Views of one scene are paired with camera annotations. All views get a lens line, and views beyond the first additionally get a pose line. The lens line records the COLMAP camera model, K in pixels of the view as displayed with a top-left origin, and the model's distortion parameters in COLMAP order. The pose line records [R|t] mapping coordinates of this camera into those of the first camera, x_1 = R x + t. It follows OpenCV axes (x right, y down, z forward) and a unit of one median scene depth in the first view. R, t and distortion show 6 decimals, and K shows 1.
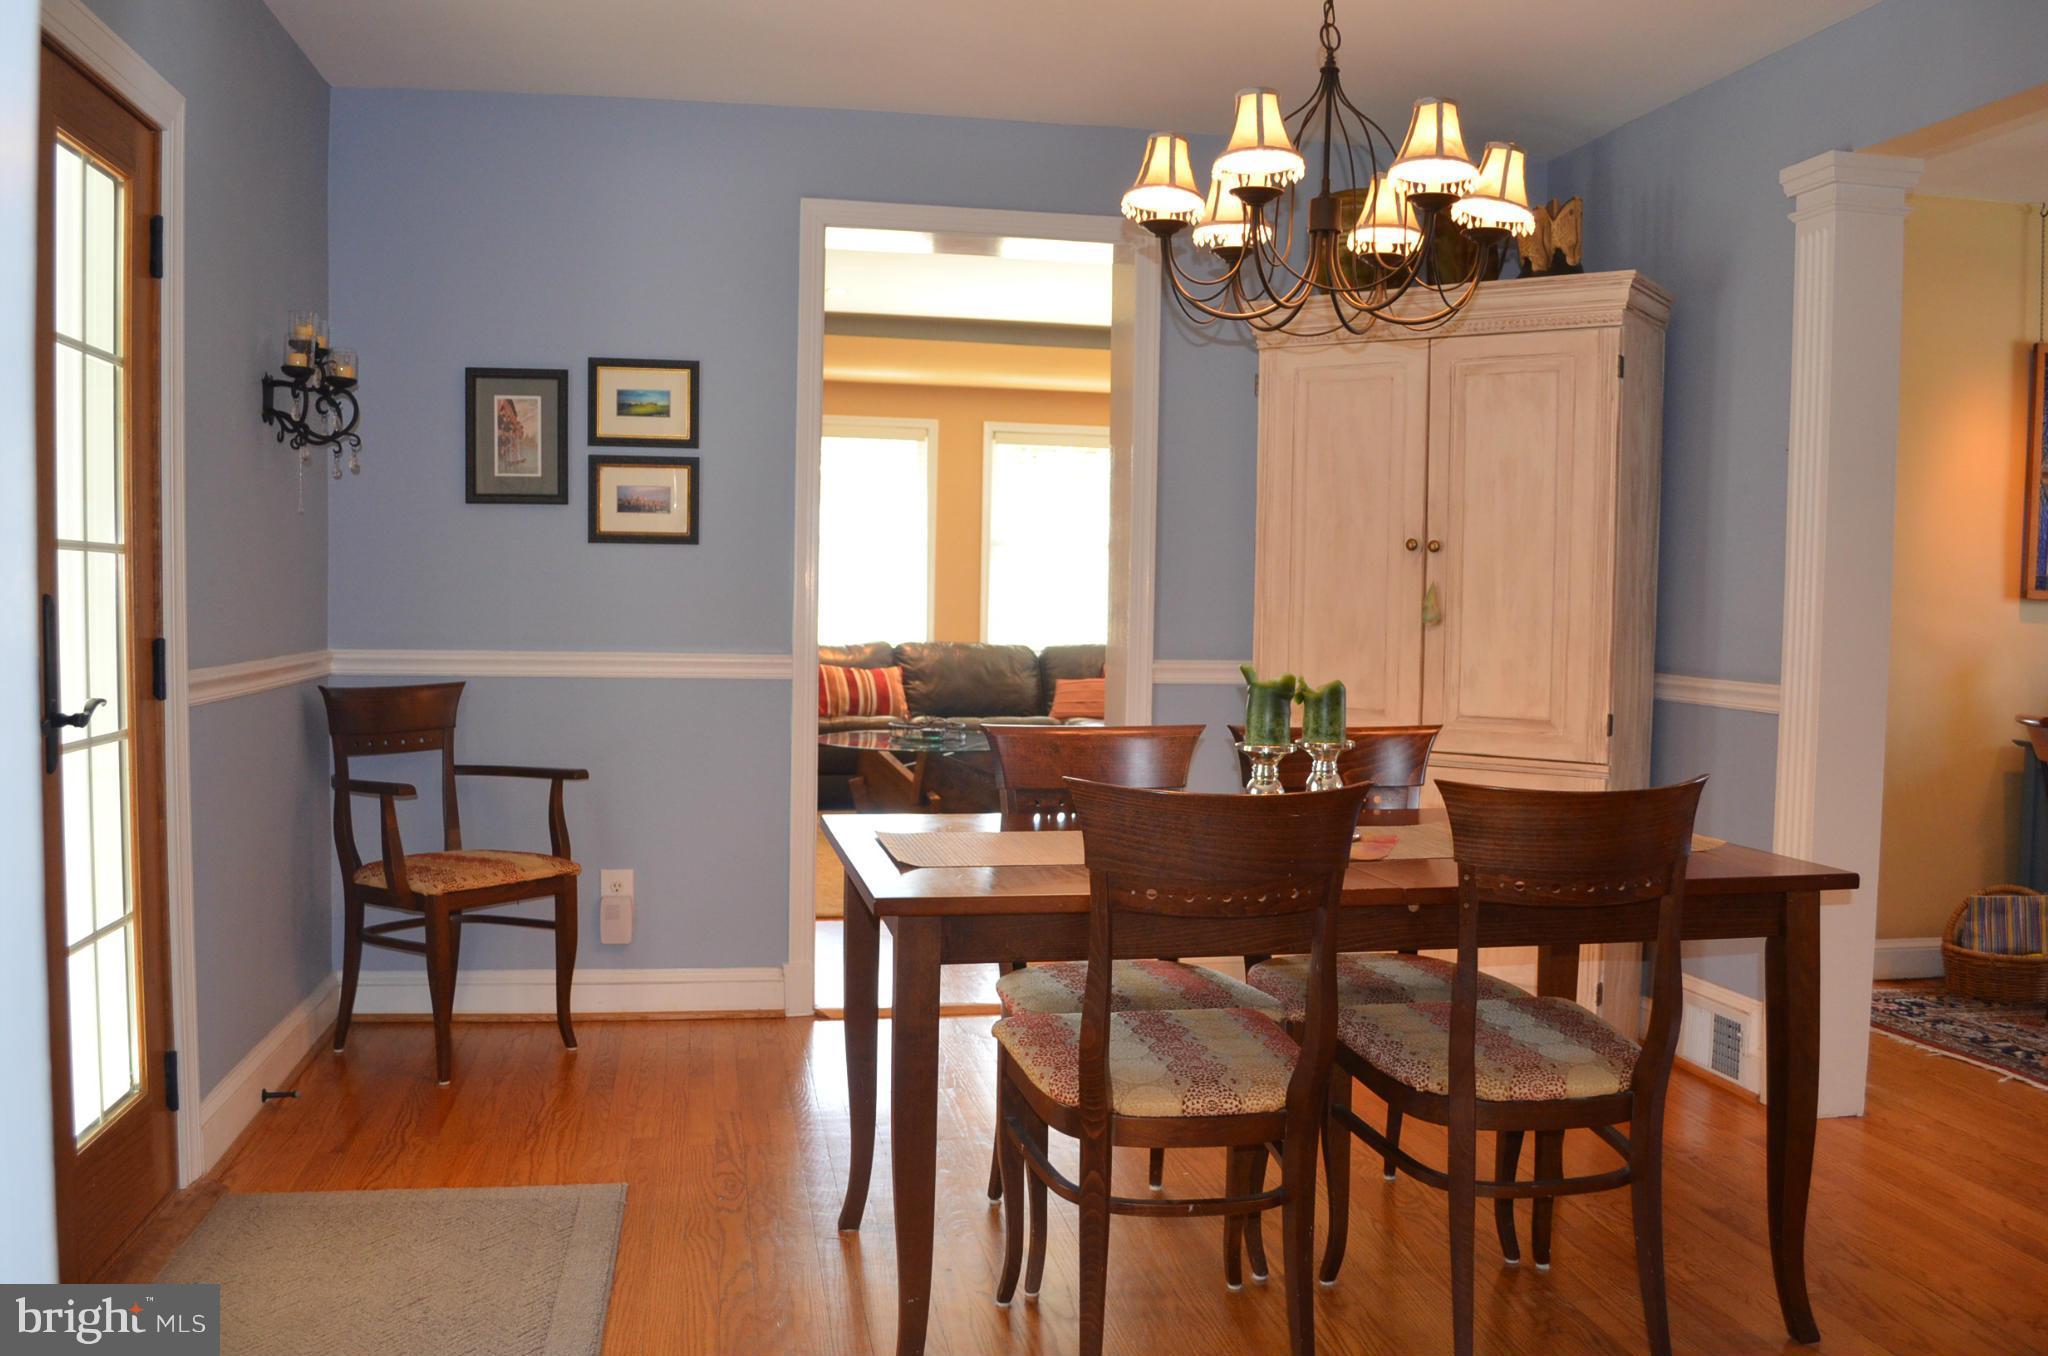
lens RADIAL K [[1602.5, 0, 1026.3], [0, 1602.5, 677.1], [0, 0, 1]] dist [-0.064818, -0.001399]
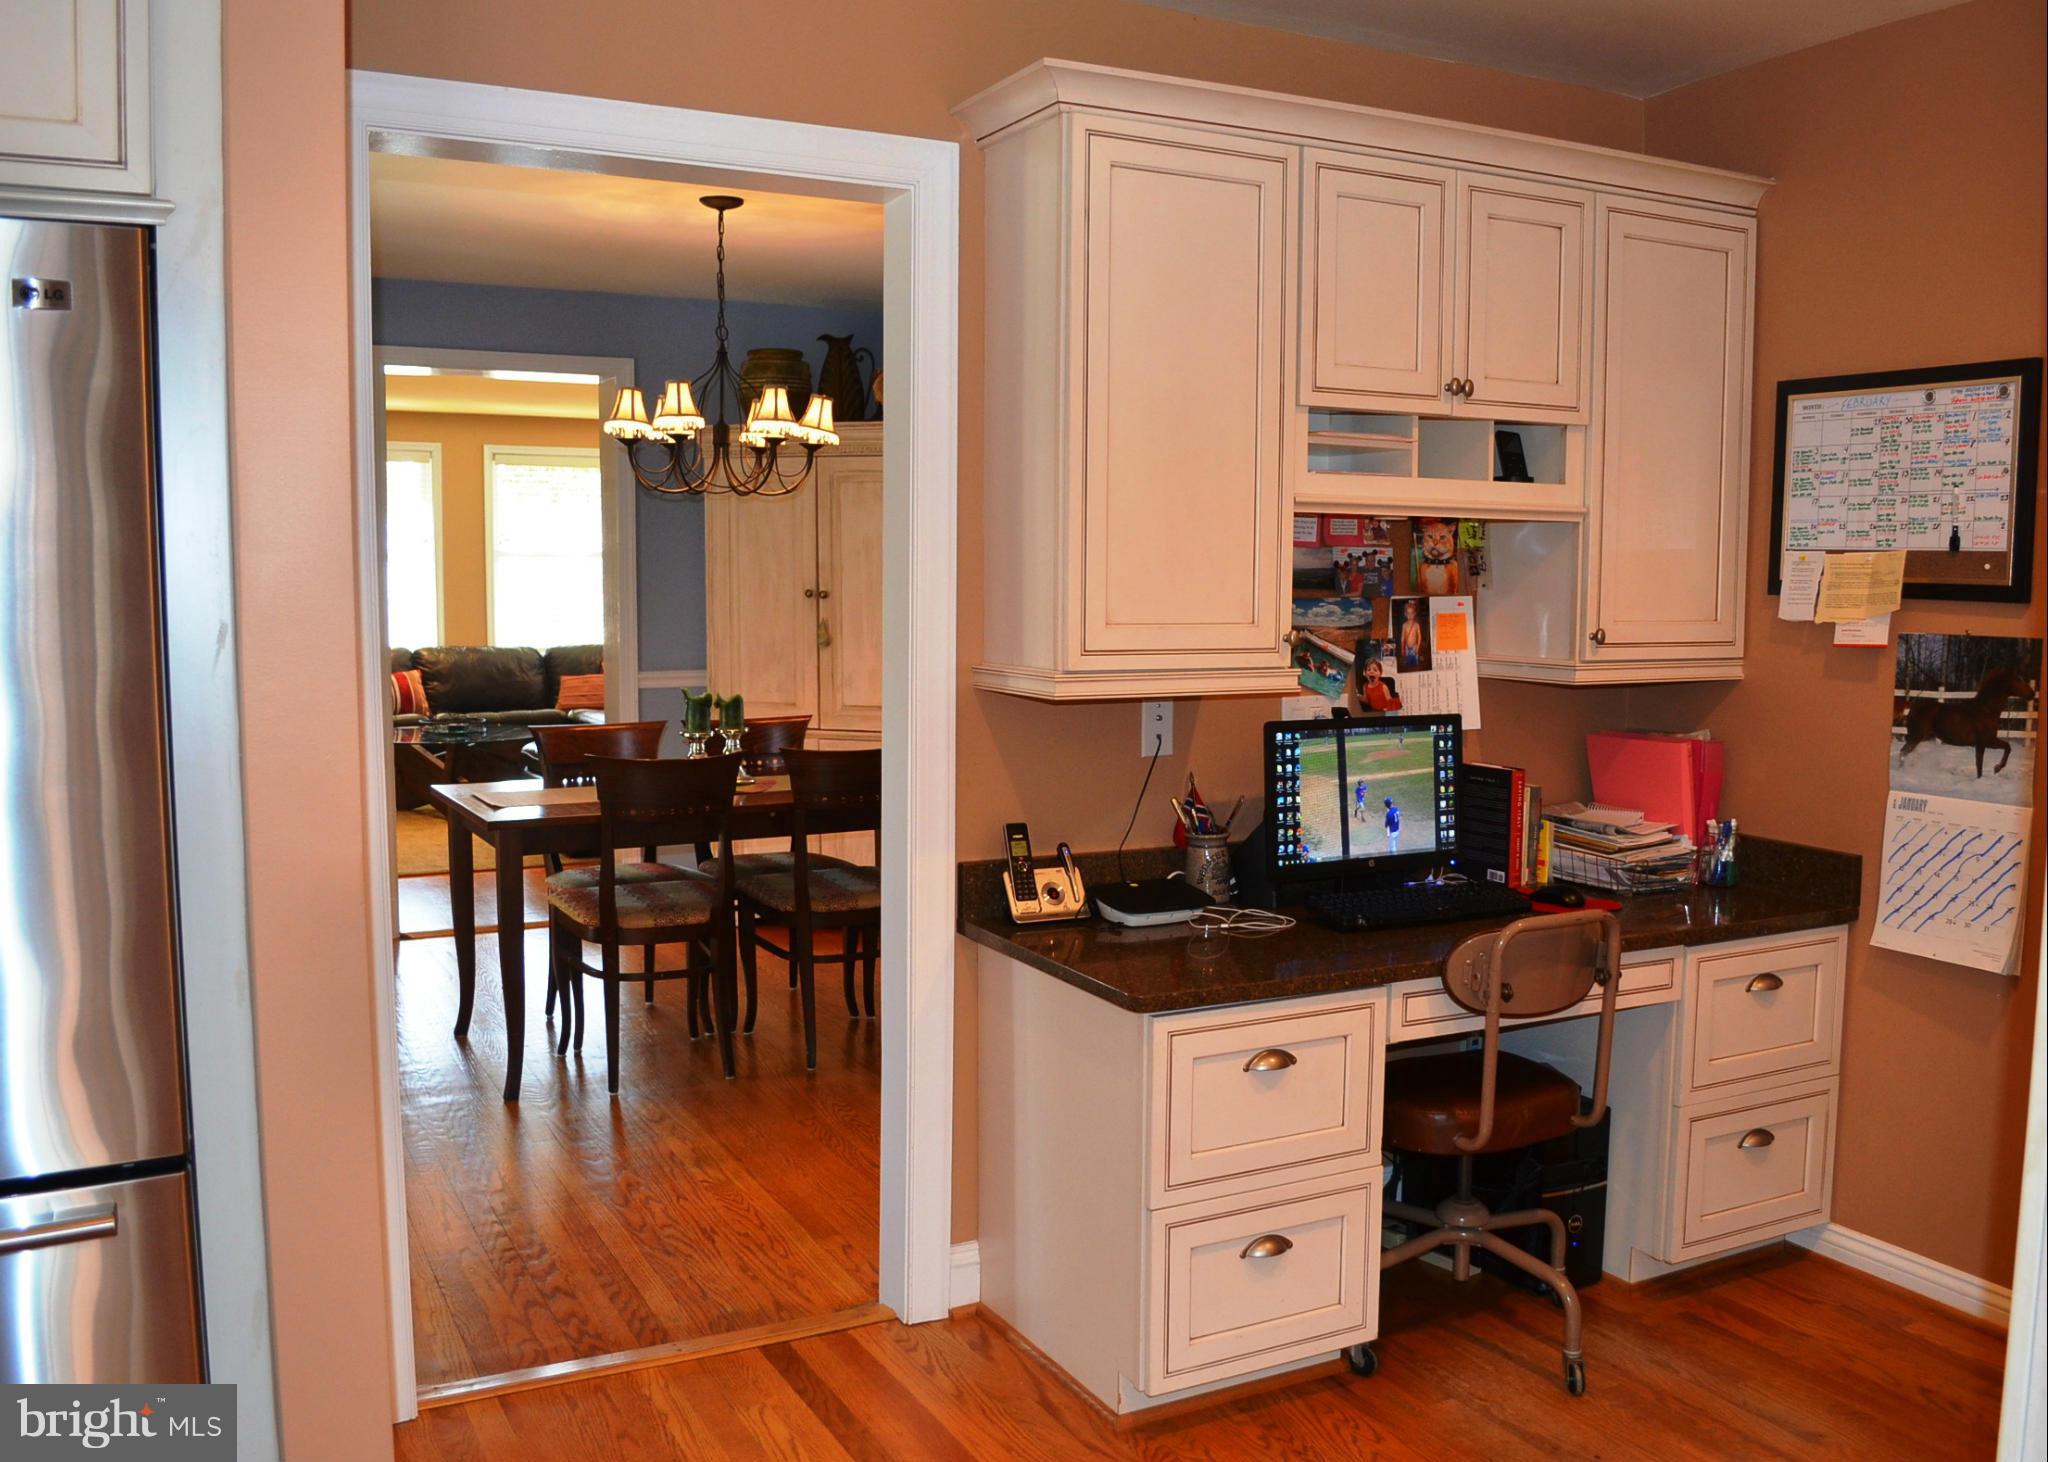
lens RADIAL K [[1749.5, 0, 1078.0], [0, 1749.5, 752.5], [0, 0, 1]] dist [-0.084839, 0.001000]
pose [[0.950369, -0.042488, 0.308210, -0.044917], [0.023625, 0.997627, 0.064677, -0.048199], [-0.310226, -0.054186, 0.949117, -0.933328]]
